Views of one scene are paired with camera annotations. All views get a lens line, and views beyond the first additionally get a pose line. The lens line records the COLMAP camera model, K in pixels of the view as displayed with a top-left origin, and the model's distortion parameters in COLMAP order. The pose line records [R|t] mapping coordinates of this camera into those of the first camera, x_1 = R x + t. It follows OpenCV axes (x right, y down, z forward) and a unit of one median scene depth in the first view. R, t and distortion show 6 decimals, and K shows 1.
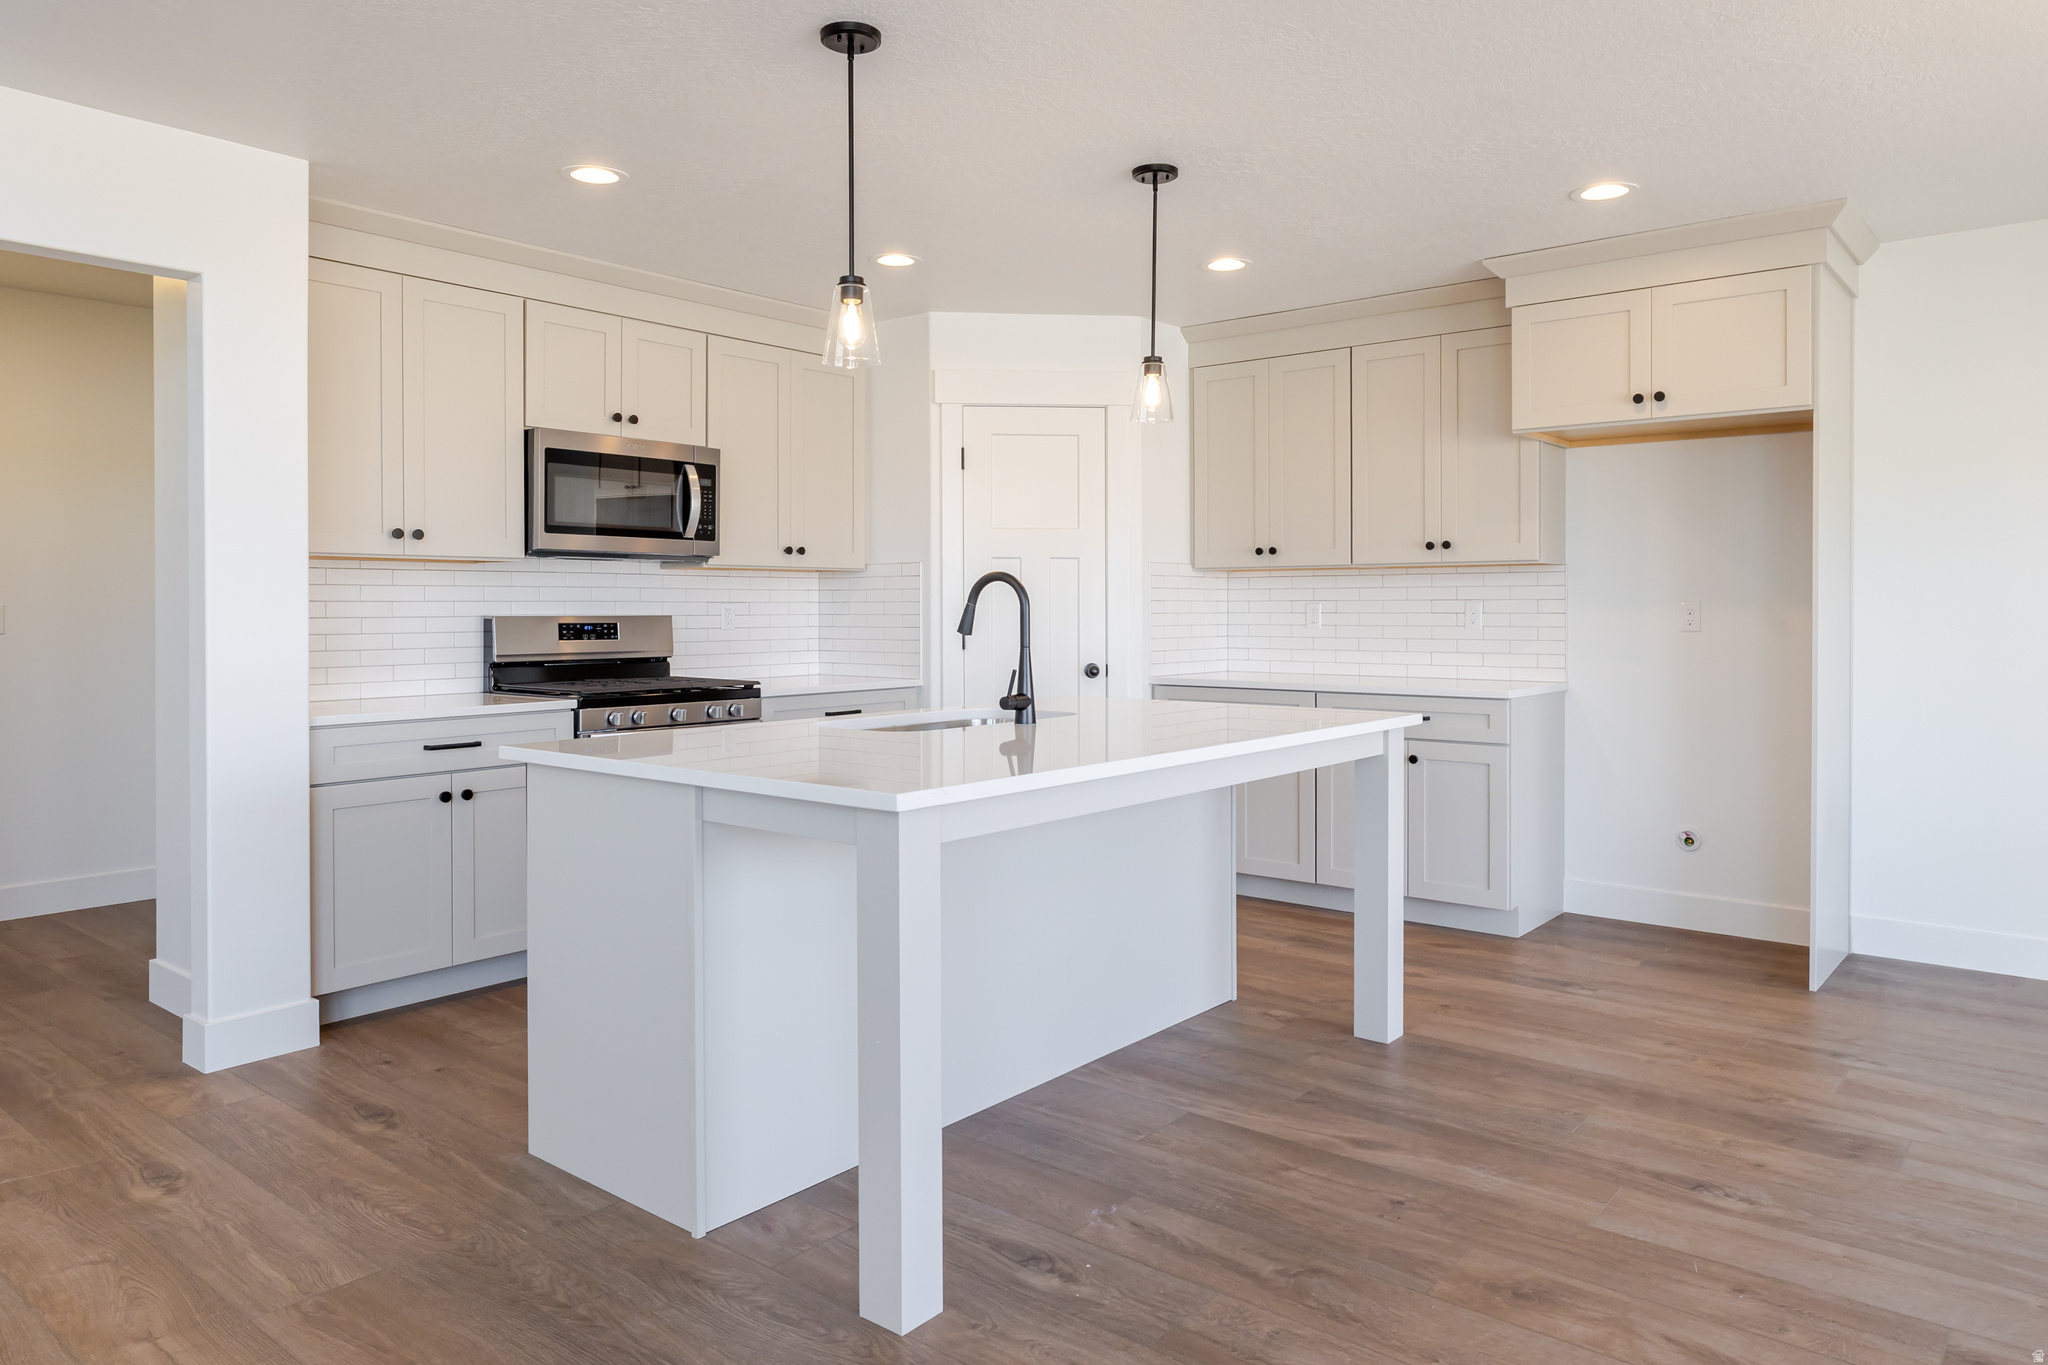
lens RADIAL K [[1332.0, 0, 1026.5], [0, 1332.0, 607.3], [0, 0, 1]] dist [0.000125, 0.001300]
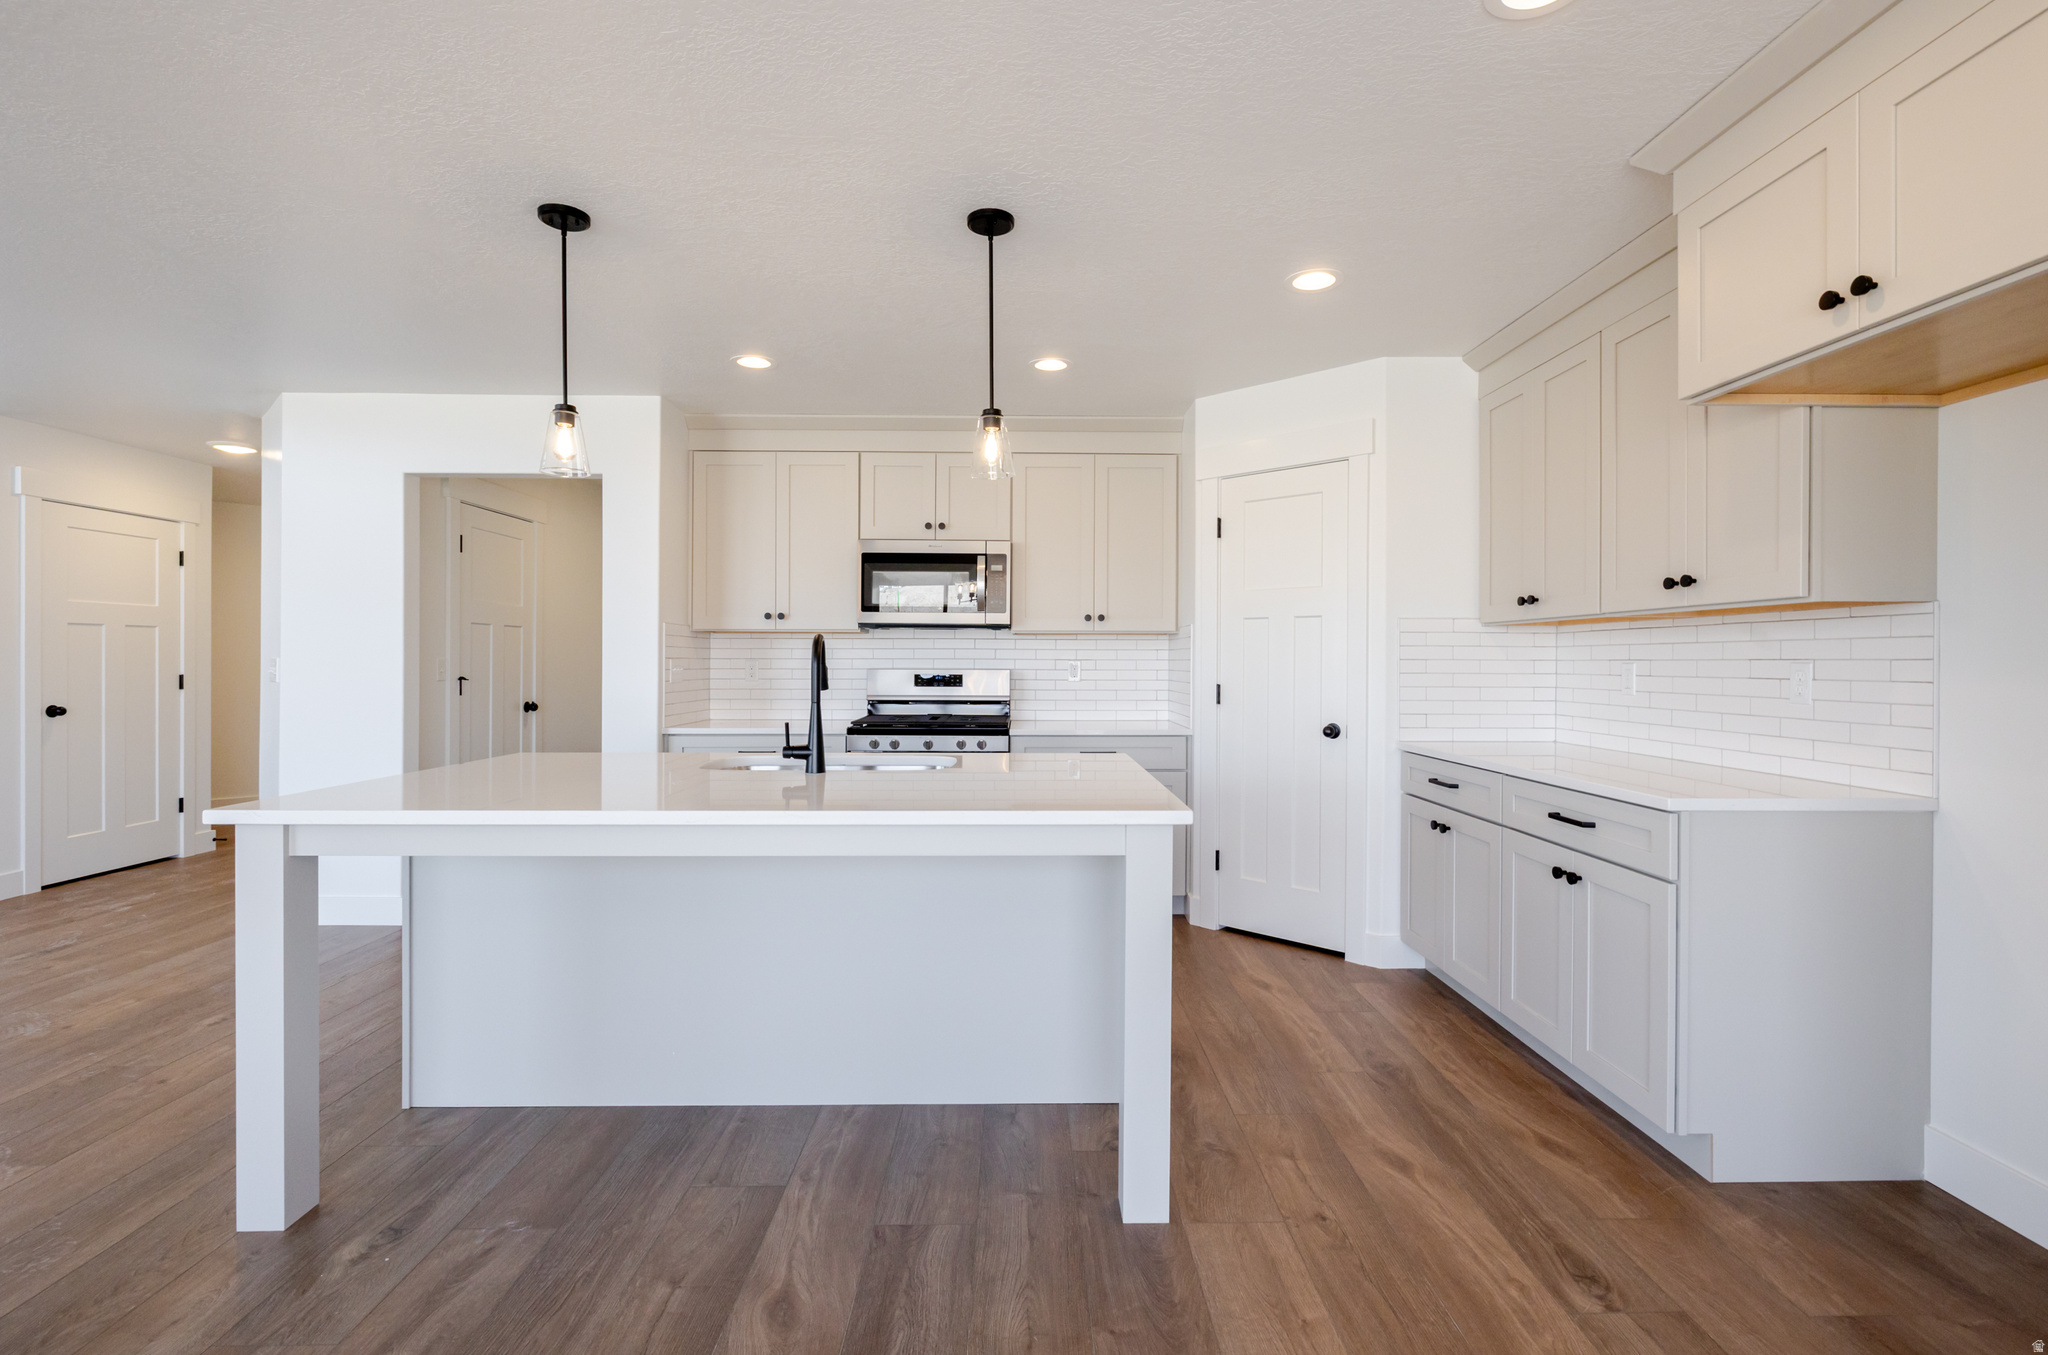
lens RADIAL K [[932.2, 0, 1039.4], [0, 932.2, 662.0], [0, 0, 1]] dist [-0.002696, 0.000276]
pose [[0.650849, 0.004776, -0.759192, 0.630831], [-0.004739, 0.999986, 0.002229, -0.005248], [0.759192, 0.002147, 0.650863, 0.579573]]
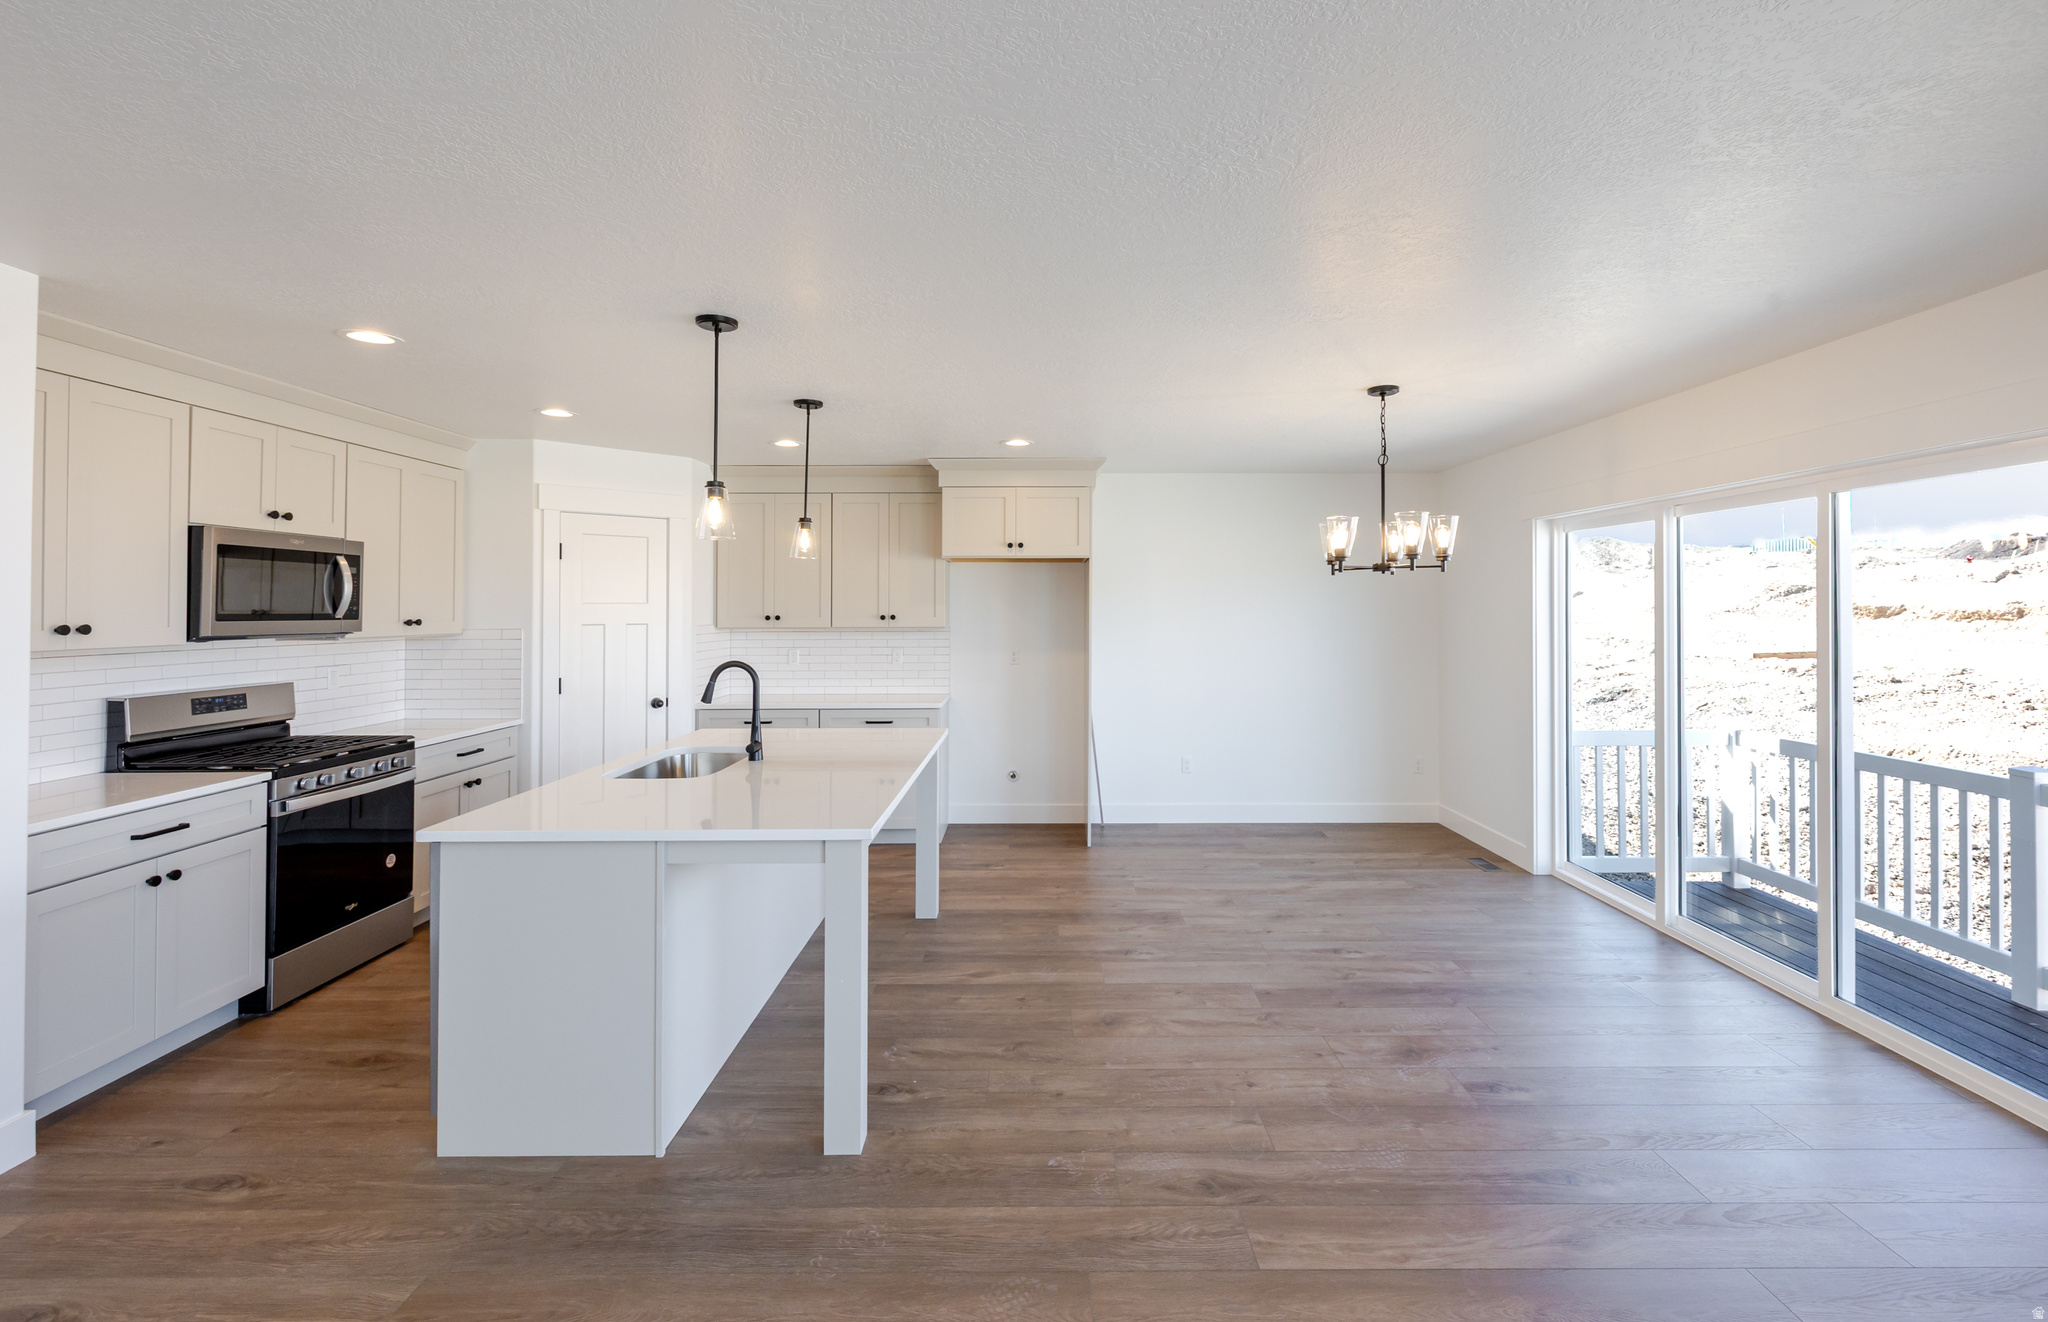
lens RADIAL K [[907.3, 0, 1046.4], [0, 907.3, 593.4], [0, 0, 1]] dist [0.002206, 0.000111]
pose [[0.766507, 0.010541, 0.642150, -0.377033], [0.000315, 0.999859, -0.016789, -0.078510], [-0.642236, 0.013071, 0.766396, -0.016881]]
